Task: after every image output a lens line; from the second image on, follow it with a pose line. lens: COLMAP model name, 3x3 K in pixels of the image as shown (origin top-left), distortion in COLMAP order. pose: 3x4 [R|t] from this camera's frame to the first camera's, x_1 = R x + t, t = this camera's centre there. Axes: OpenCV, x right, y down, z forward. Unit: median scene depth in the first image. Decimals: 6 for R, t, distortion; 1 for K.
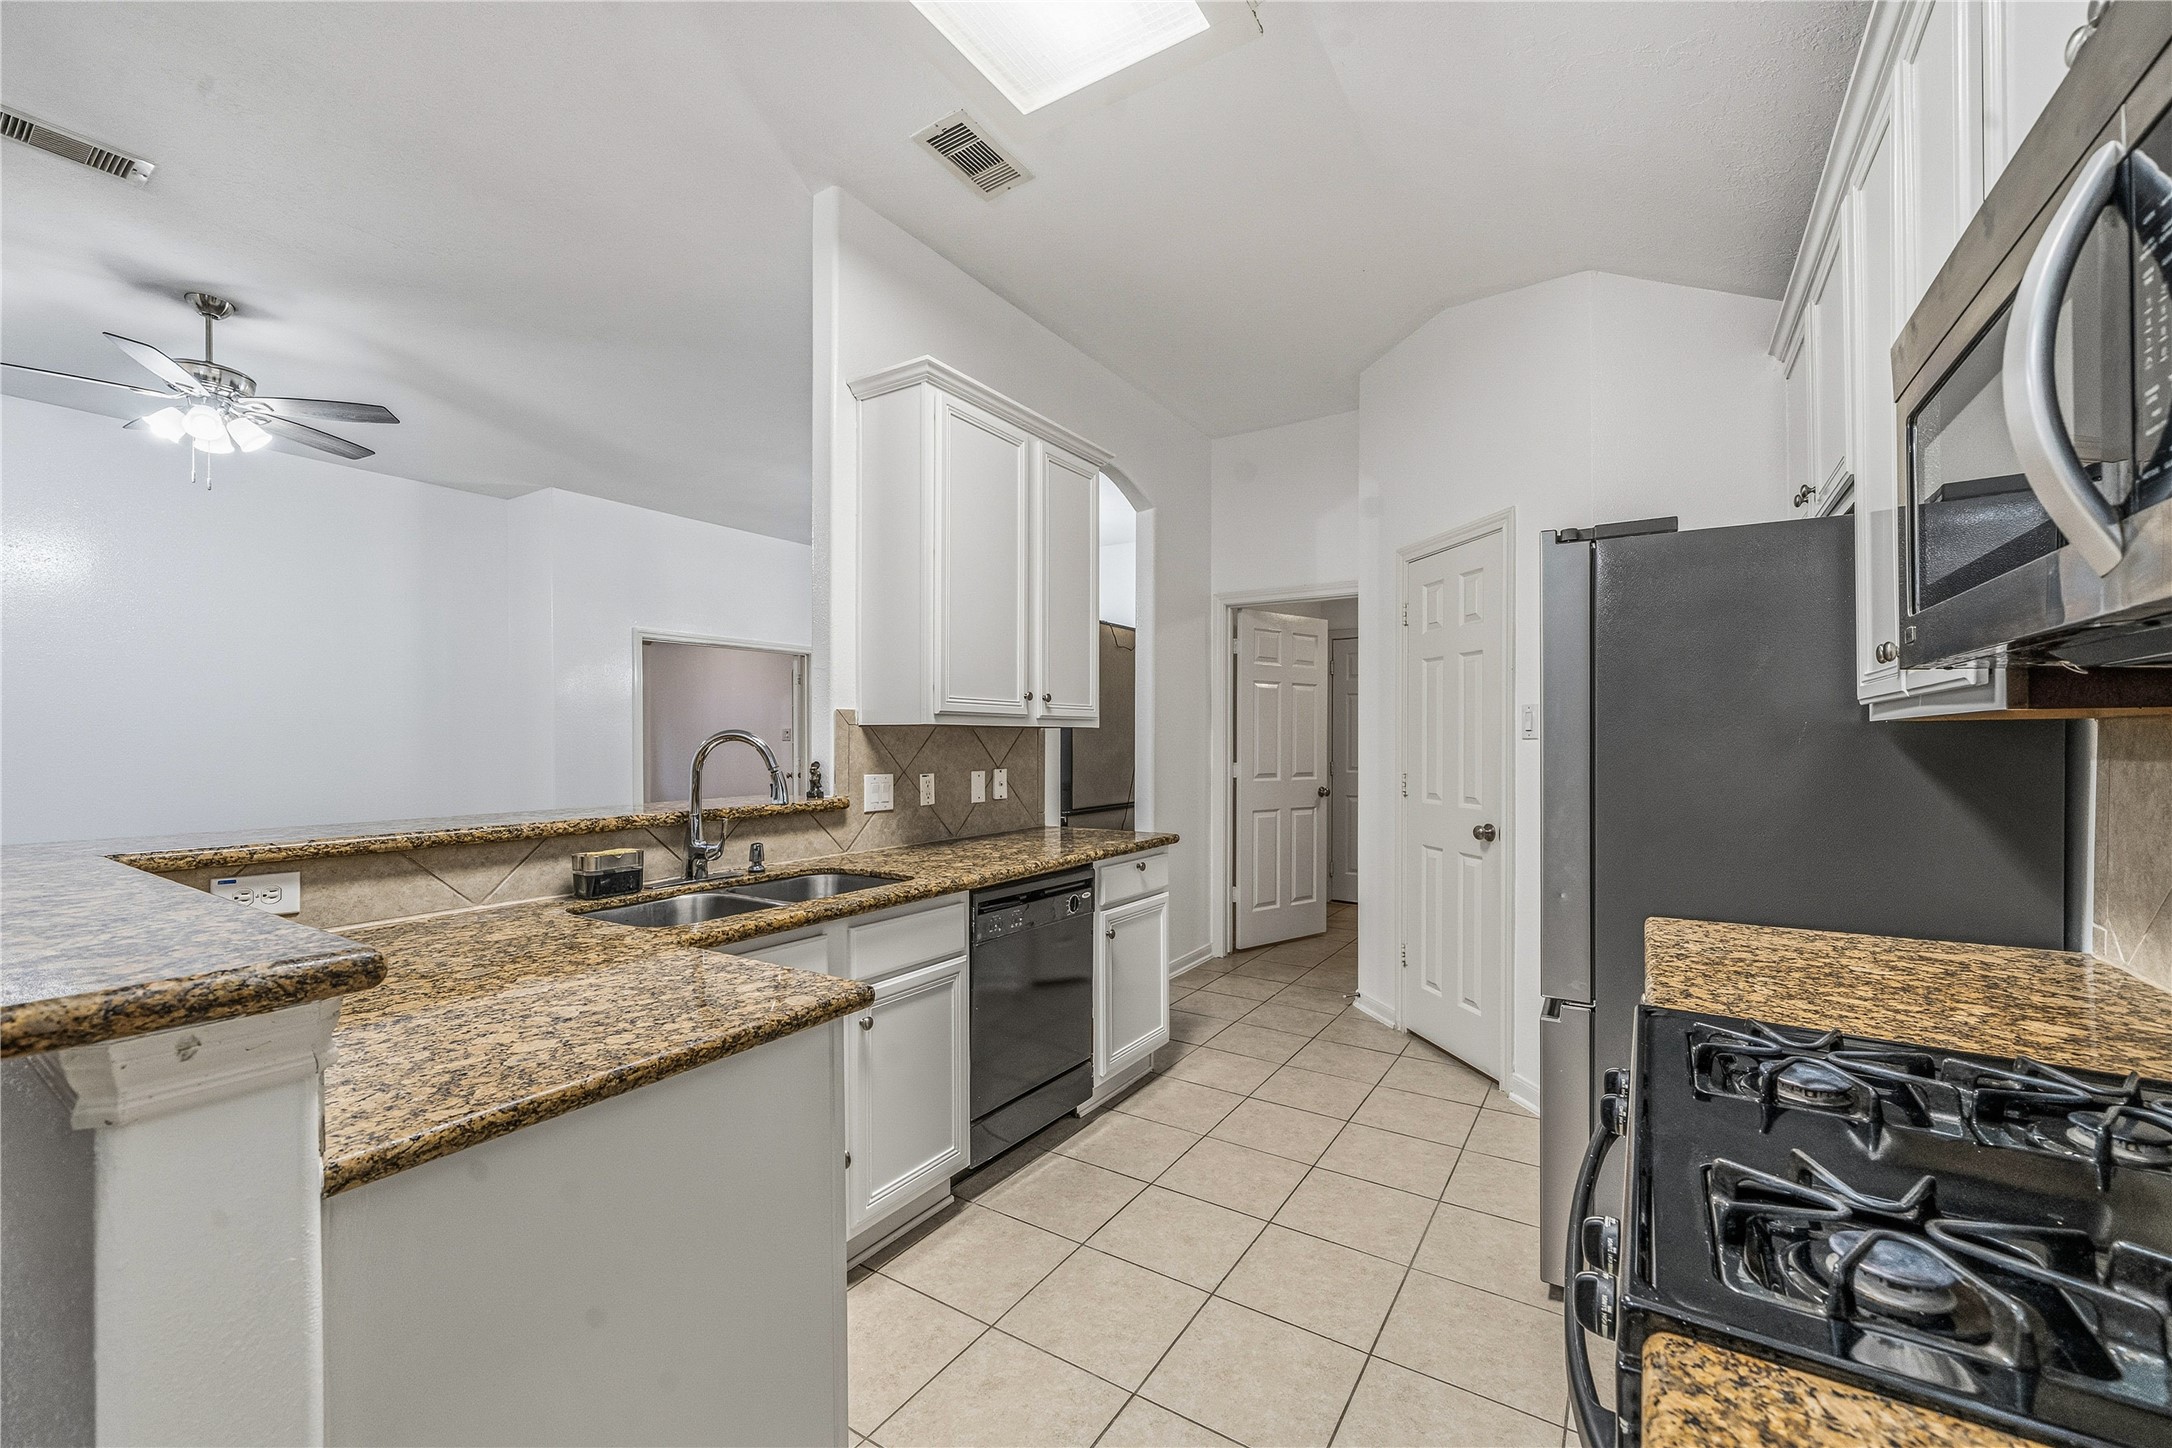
lens RADIAL K [[870.0, 0, 1087.5], [0, 870.0, 729.0], [0, 0, 1]] dist [0.000214, 0.000003]
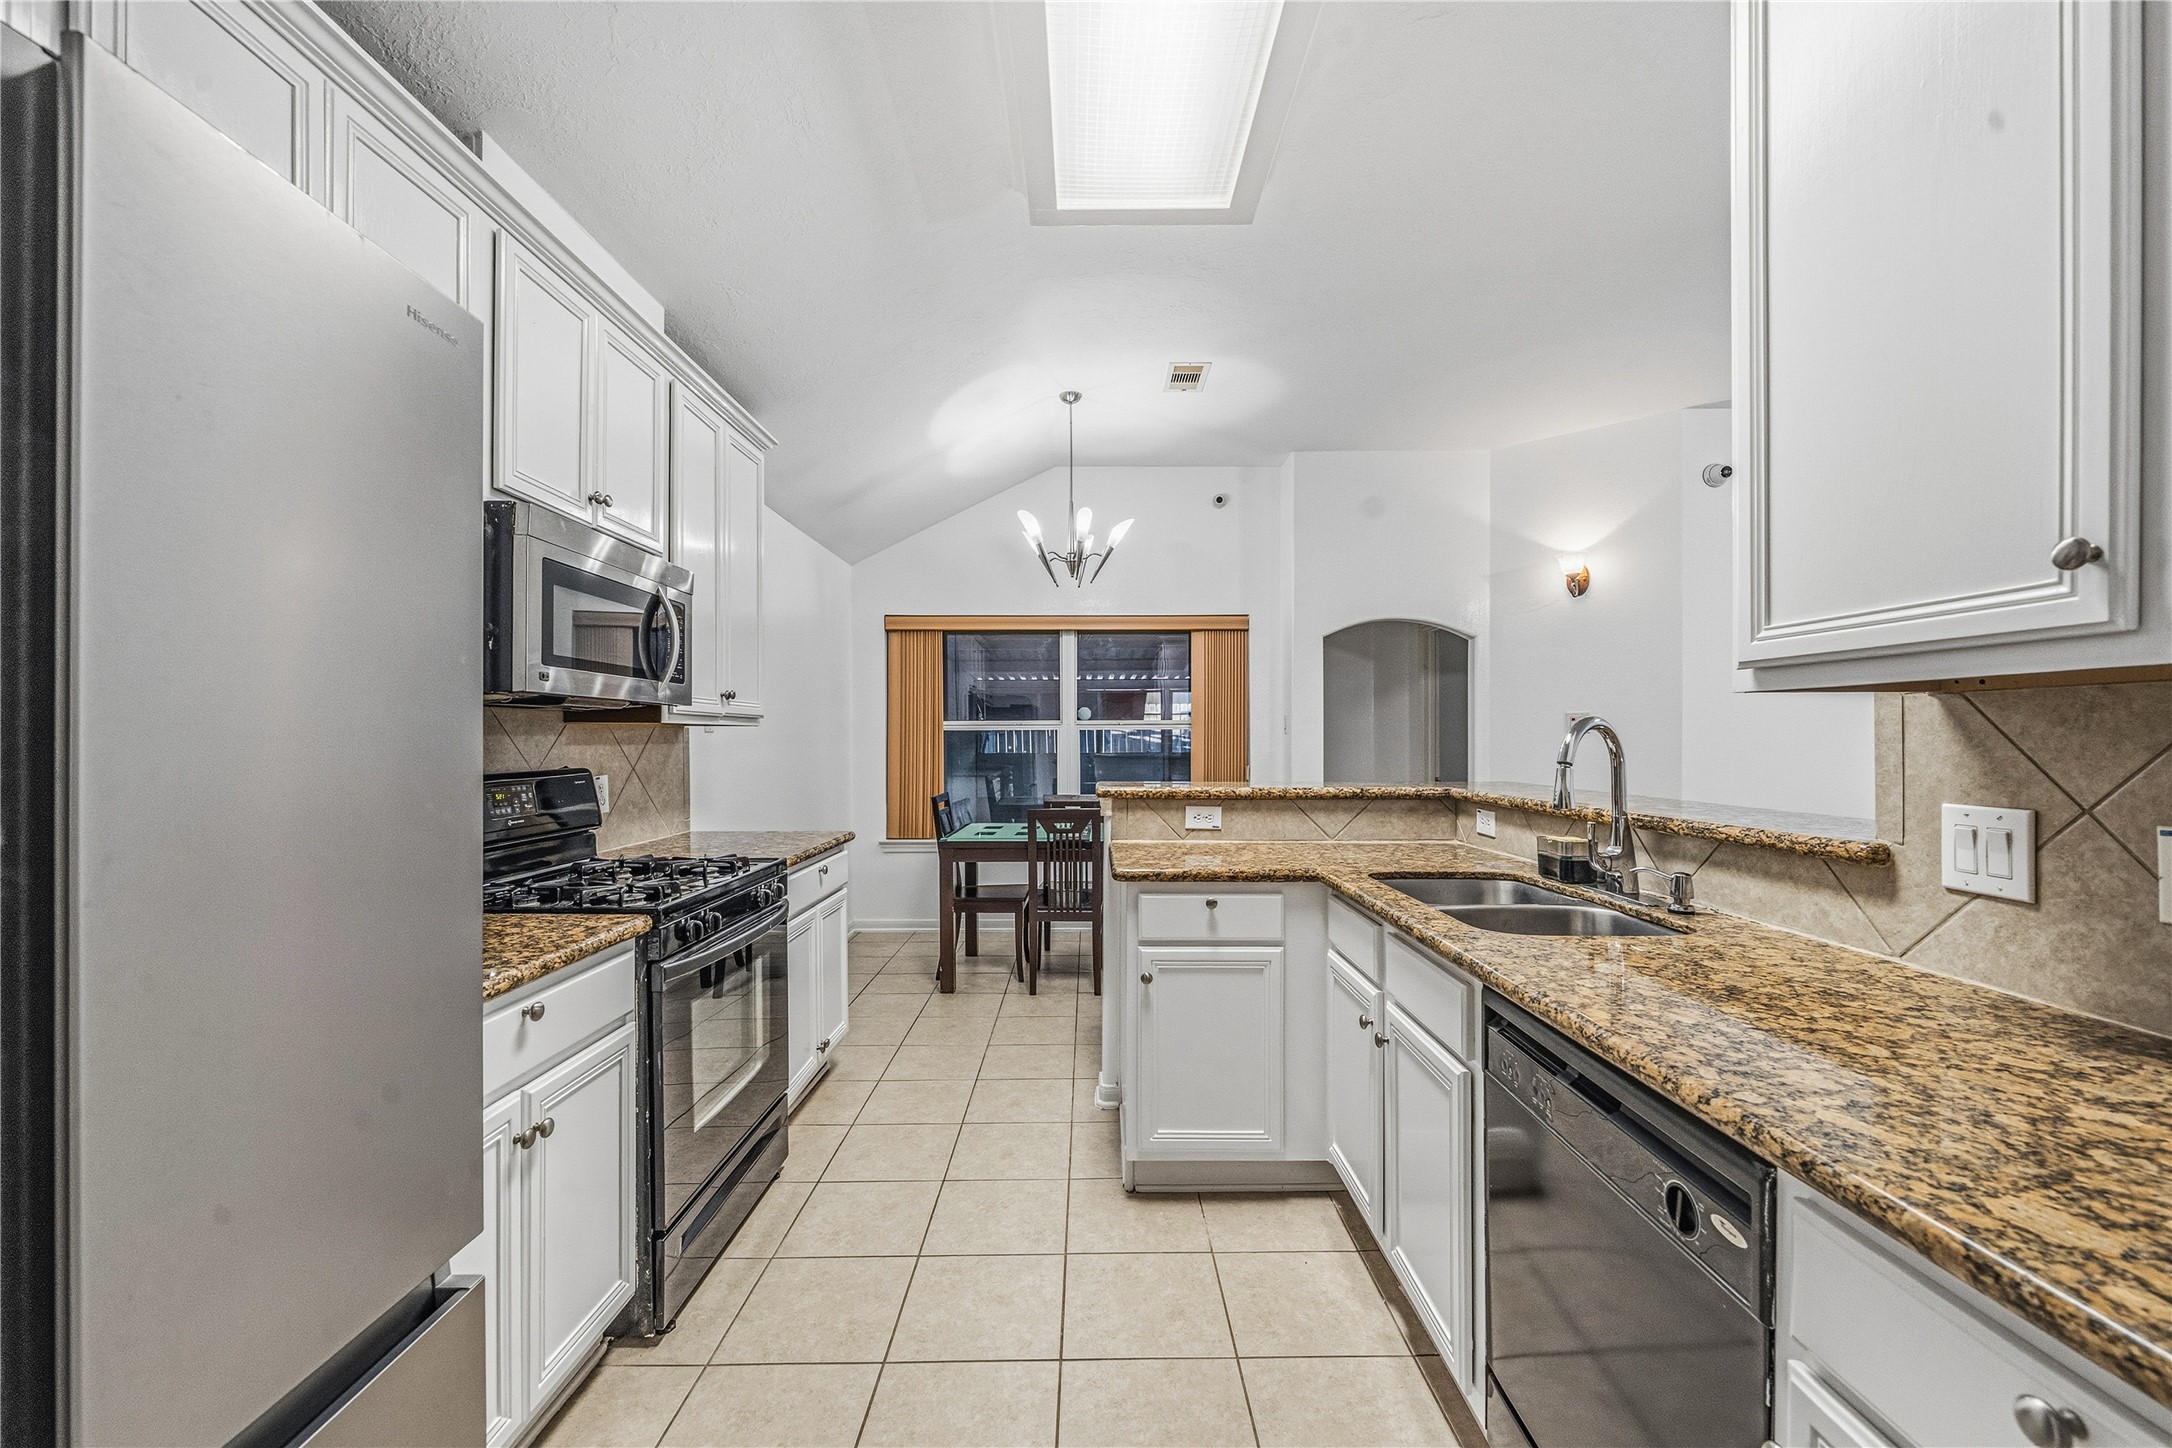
lens RADIAL K [[870.0, 0, 1087.5], [0, 870.0, 729.0], [0, 0, 1]] dist [0.000214, 0.000003]
pose [[-0.841301, -0.004418, -0.540549, 0.357114], [-0.002493, 0.999988, -0.004292, 0.017700], [0.540561, -0.002263, -0.841302, 1.155142]]
